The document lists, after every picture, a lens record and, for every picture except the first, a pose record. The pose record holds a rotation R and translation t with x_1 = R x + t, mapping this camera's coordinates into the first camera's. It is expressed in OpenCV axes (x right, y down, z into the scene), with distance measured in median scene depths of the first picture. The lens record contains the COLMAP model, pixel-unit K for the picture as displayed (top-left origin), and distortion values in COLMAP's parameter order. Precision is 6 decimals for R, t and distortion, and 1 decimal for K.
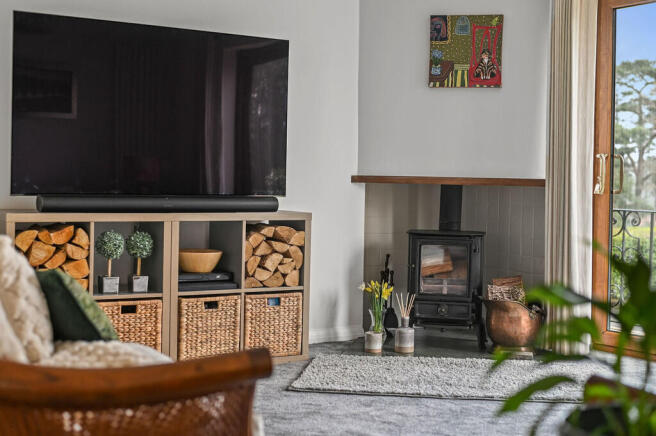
lens RADIAL K [[969.1, 0, 328.4], [0, 969.1, 216.5], [0, 0, 1]] dist [-0.073472, 0.000000]
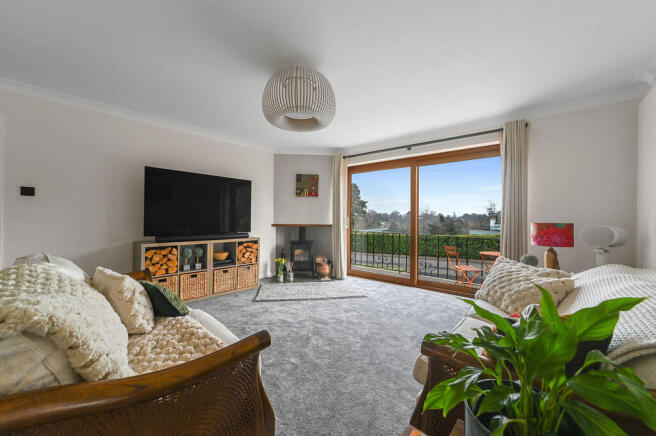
lens RADIAL K [[260.9, 0, 324.1], [0, 260.9, 219.9], [0, 0, 1]] dist [-0.001030, -0.000032]
pose [[0.966461, -0.010473, 0.256598, -0.033262], [0.019236, 0.999313, -0.031665, -0.030635], [-0.256091, 0.035539, 0.965999, 0.162875]]
